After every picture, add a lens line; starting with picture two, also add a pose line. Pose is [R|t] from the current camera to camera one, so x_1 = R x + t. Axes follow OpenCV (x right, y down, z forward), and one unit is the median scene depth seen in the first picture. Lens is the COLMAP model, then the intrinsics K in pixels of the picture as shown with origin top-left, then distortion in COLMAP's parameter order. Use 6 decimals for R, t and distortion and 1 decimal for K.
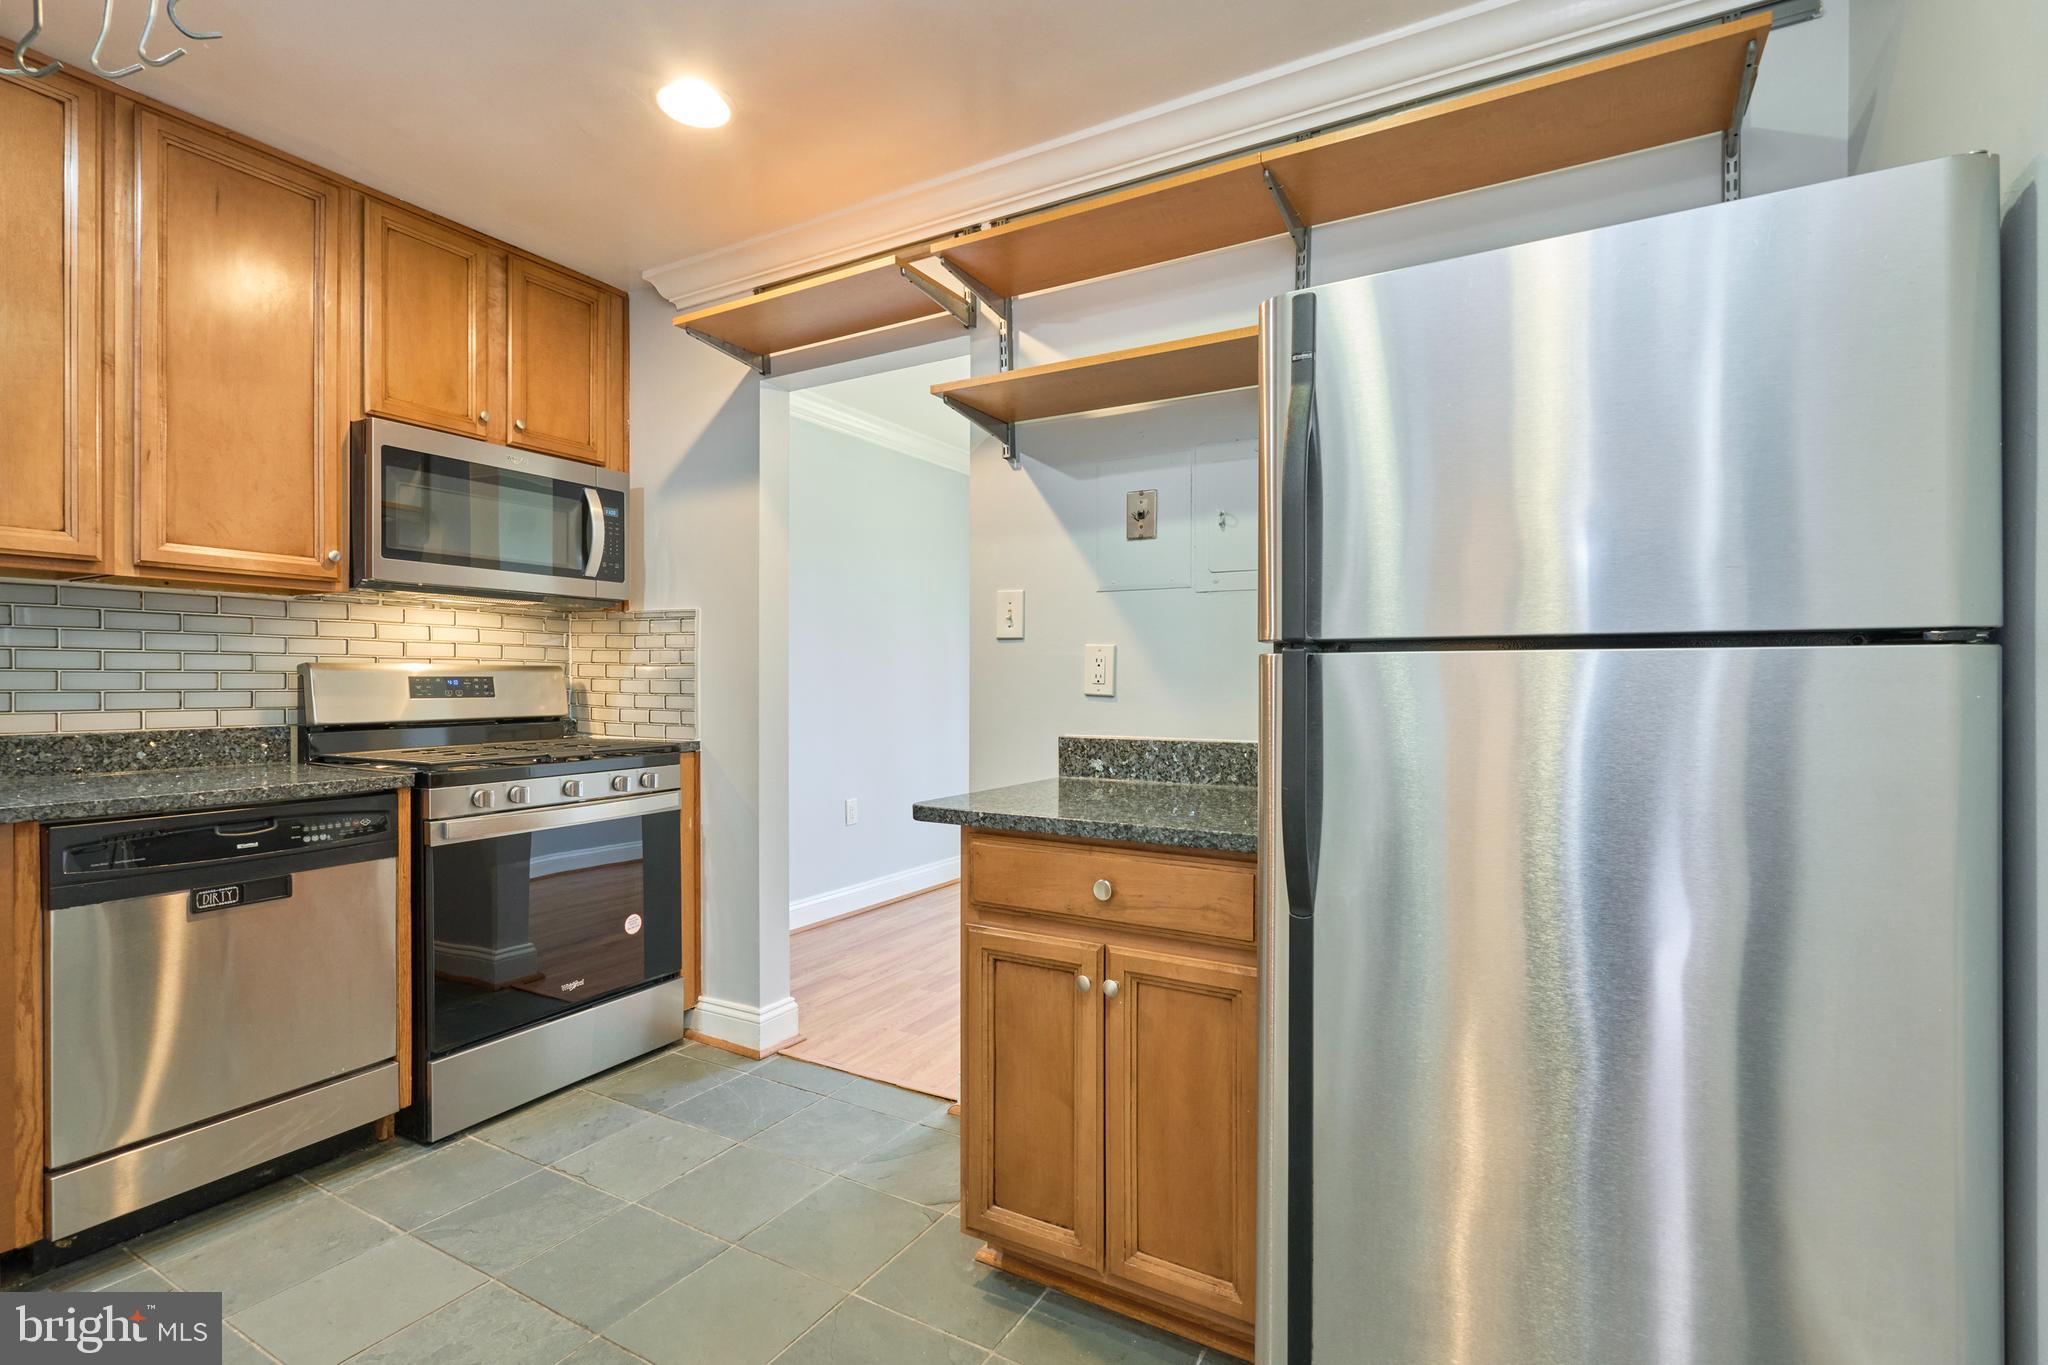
lens RADIAL K [[948.1, 0, 1011.5], [0, 948.1, 680.2], [0, 0, 1]] dist [-0.000064, 0.000331]
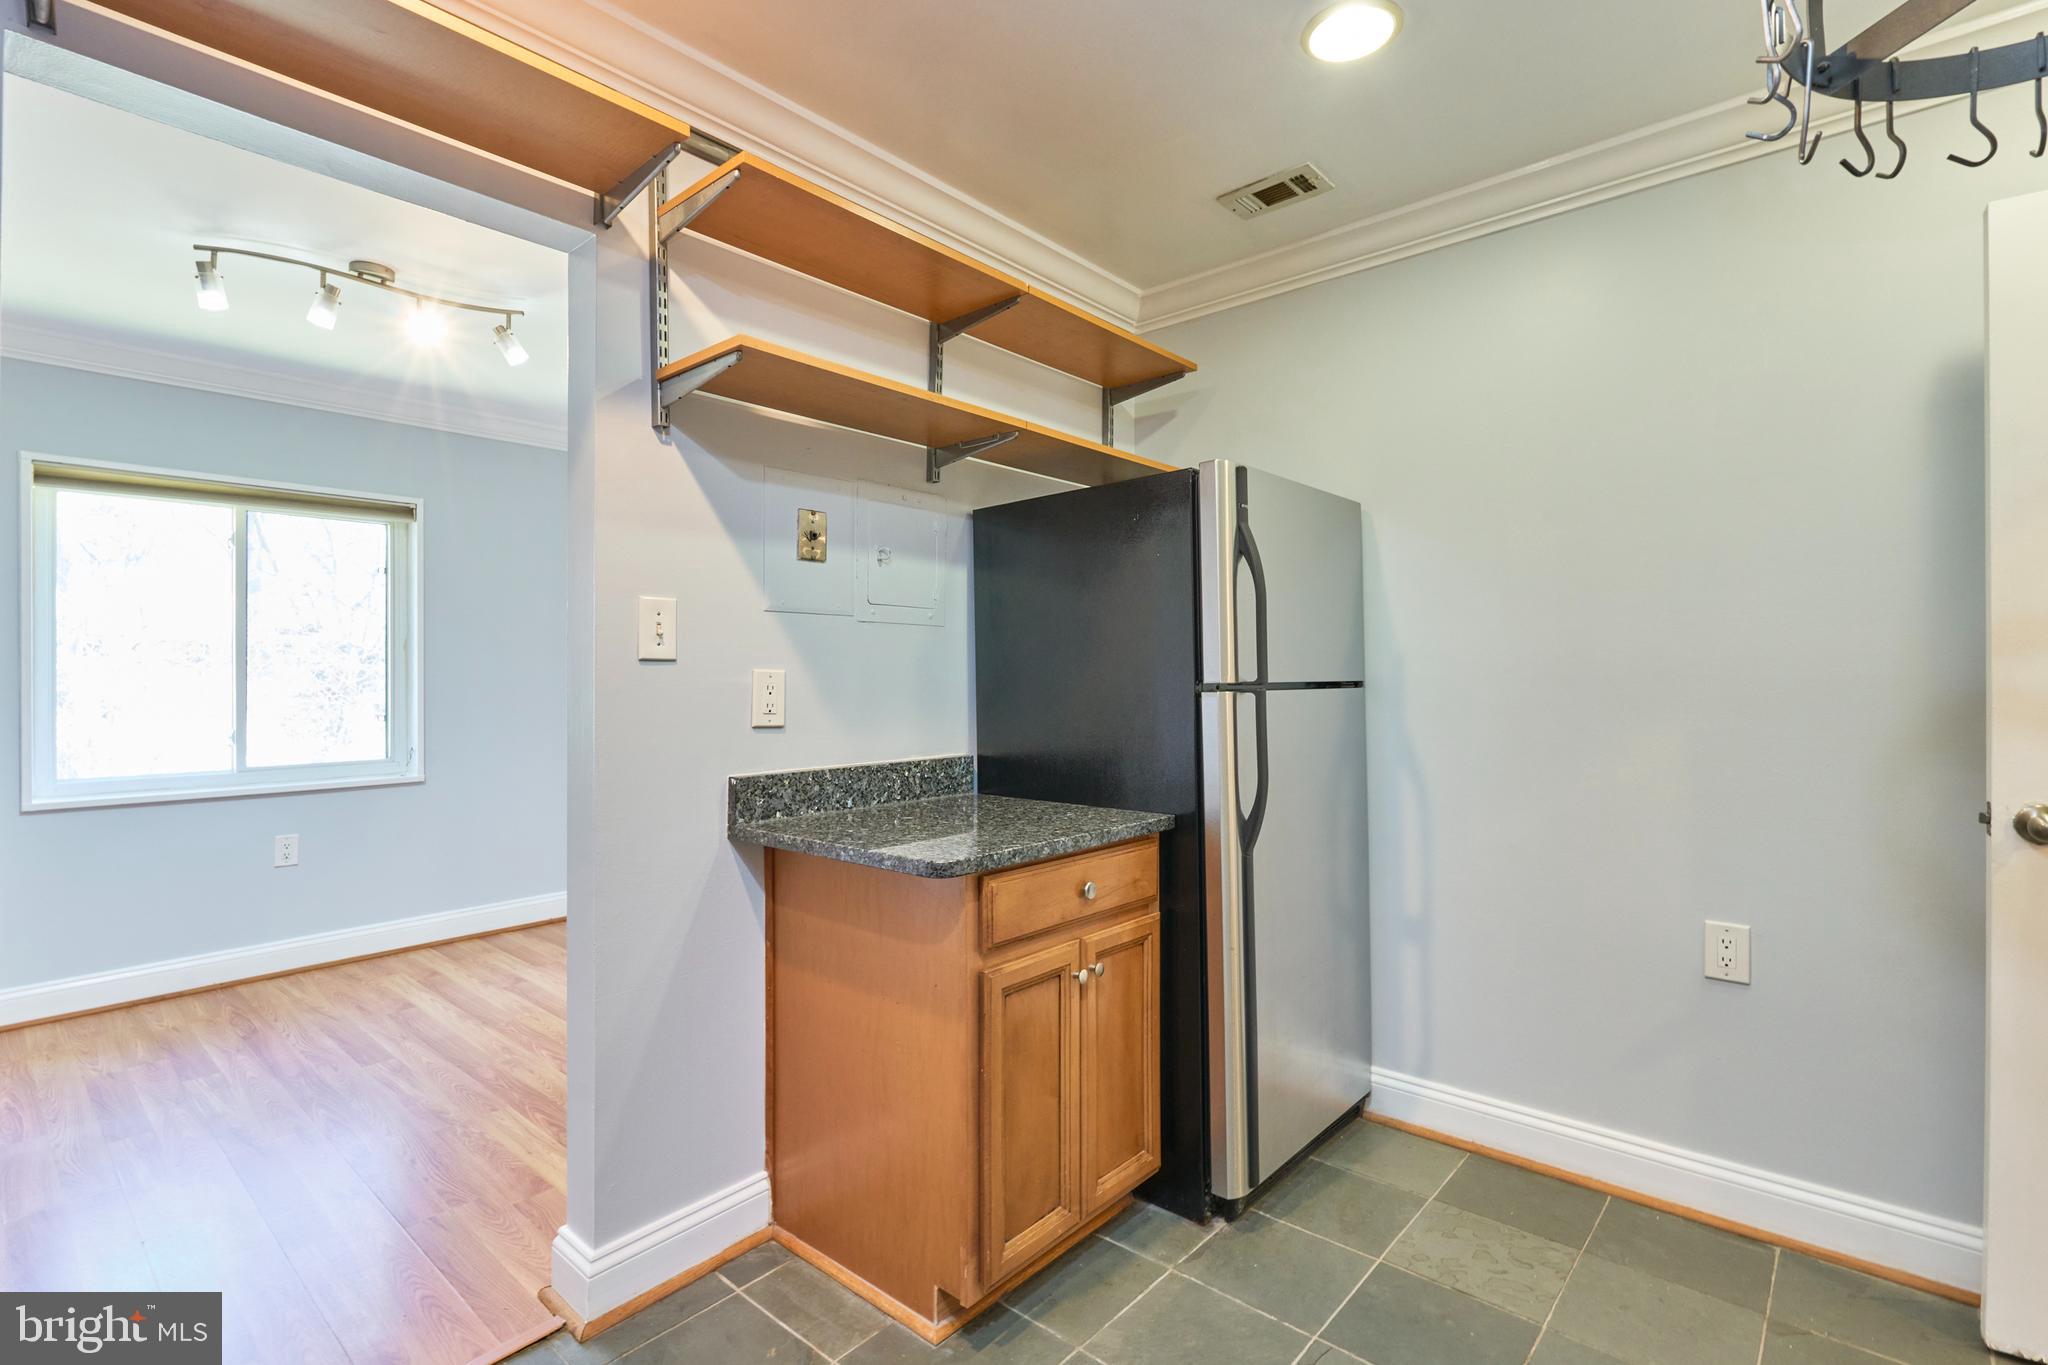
lens RADIAL K [[974.3, 0, 1028.6], [0, 974.3, 671.5], [0, 0, 1]] dist [0.024046, -0.000064]
pose [[0.185049, -0.002494, 0.982726, -0.829197], [-0.001058, 0.999996, 0.002737, -0.042258], [-0.982729, -0.001547, 0.185045, 0.630312]]
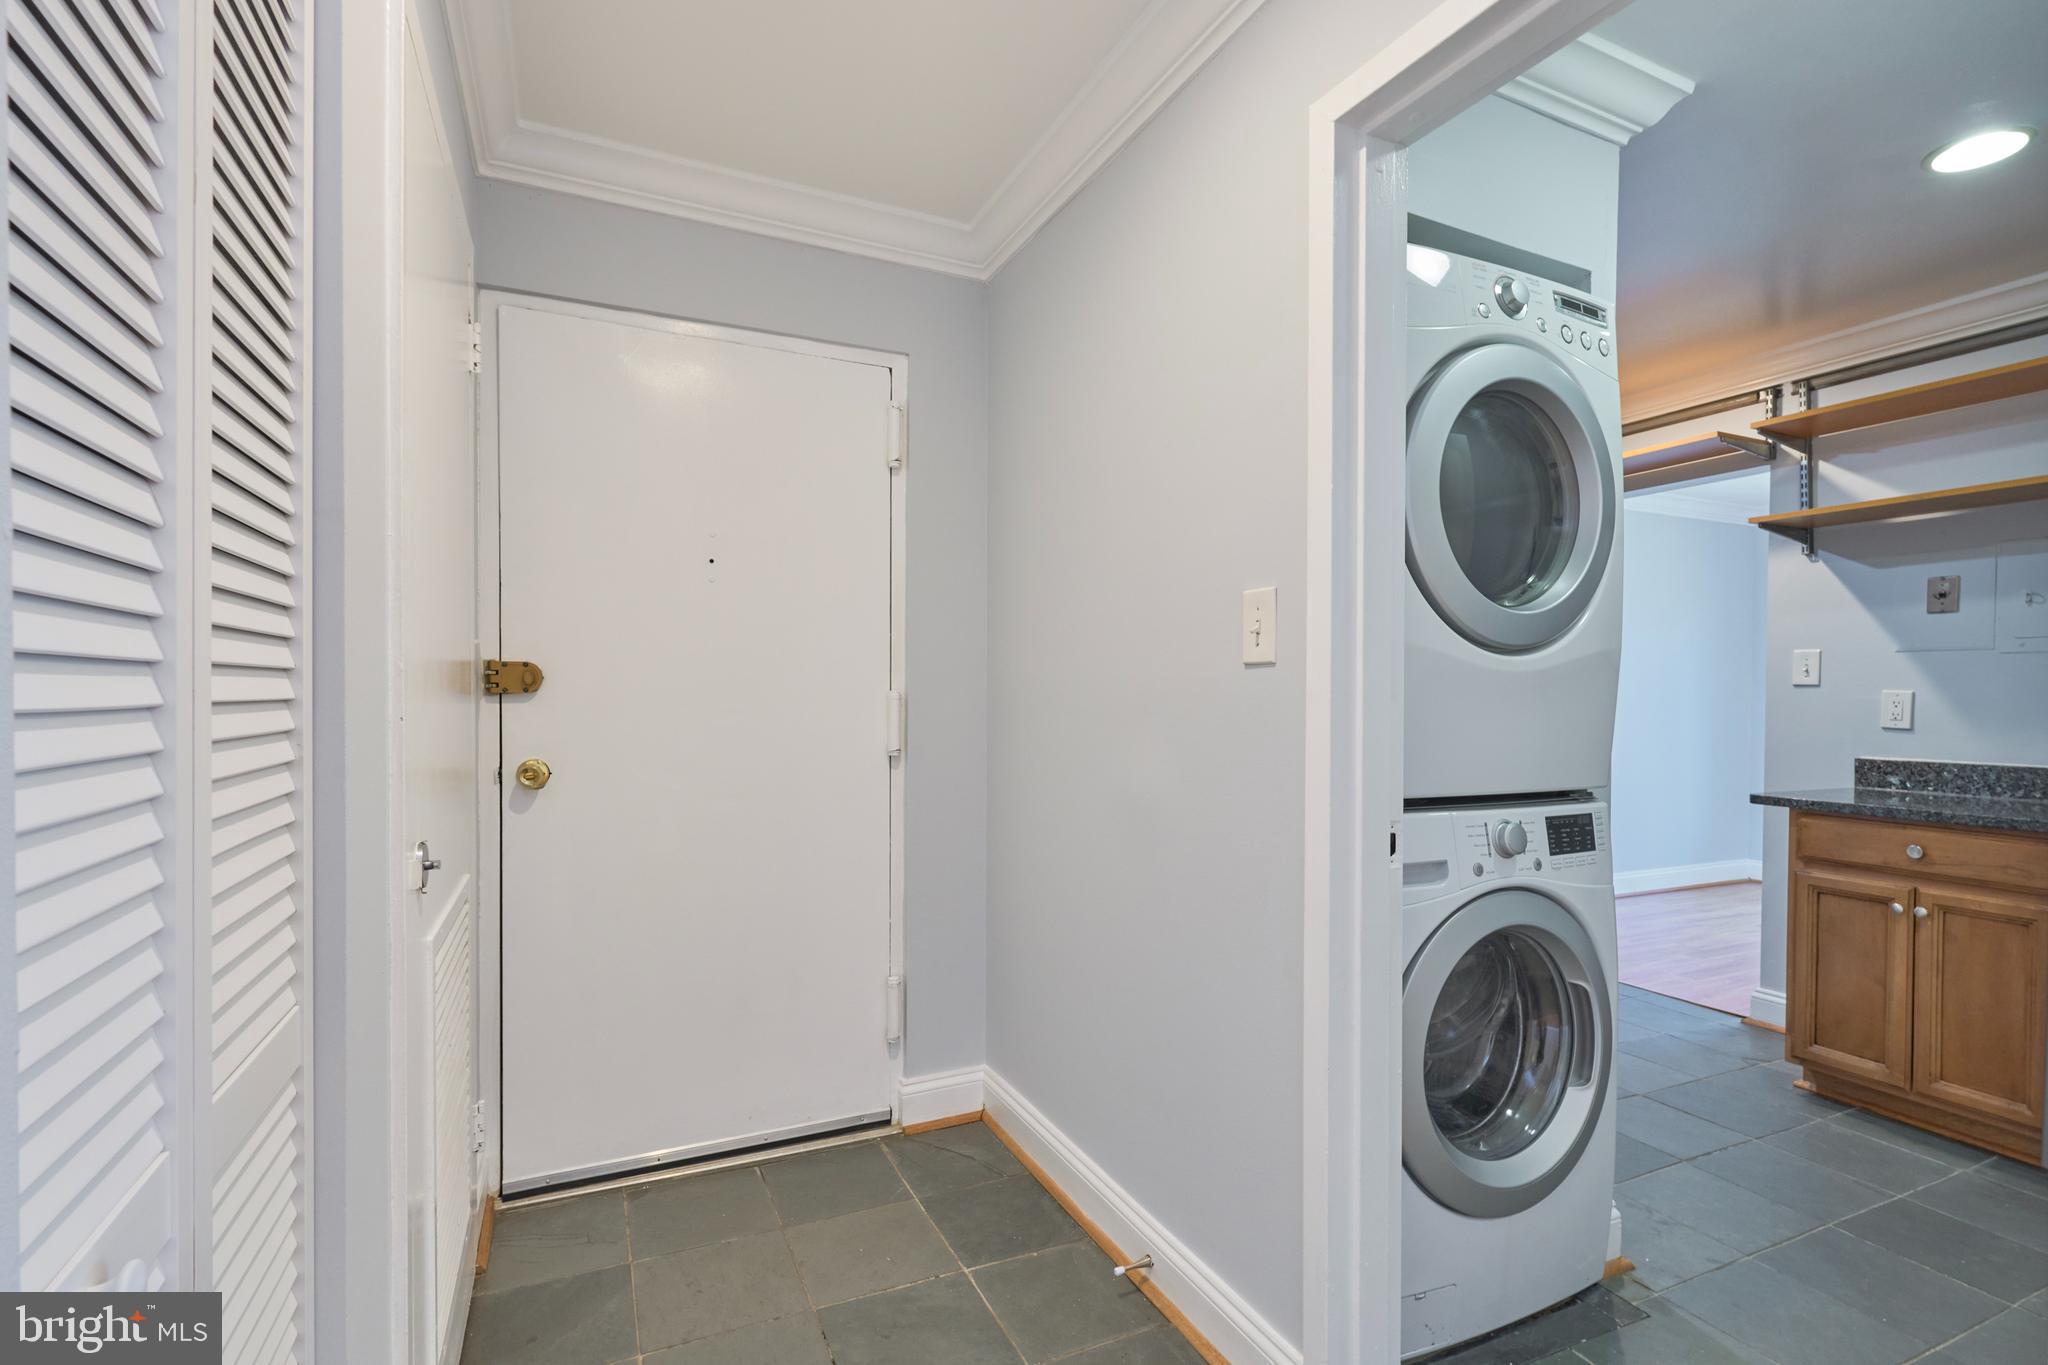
lens RADIAL K [[929.1, 0, 1023.2], [0, 929.1, 705.3], [0, 0, 1]] dist [-0.000115, -0.000015]
pose [[0.817652, 0.011981, -0.575588, -0.175198], [-0.006427, 0.999911, 0.011684, -0.026436], [0.575677, -0.005854, 0.817657, -0.857668]]
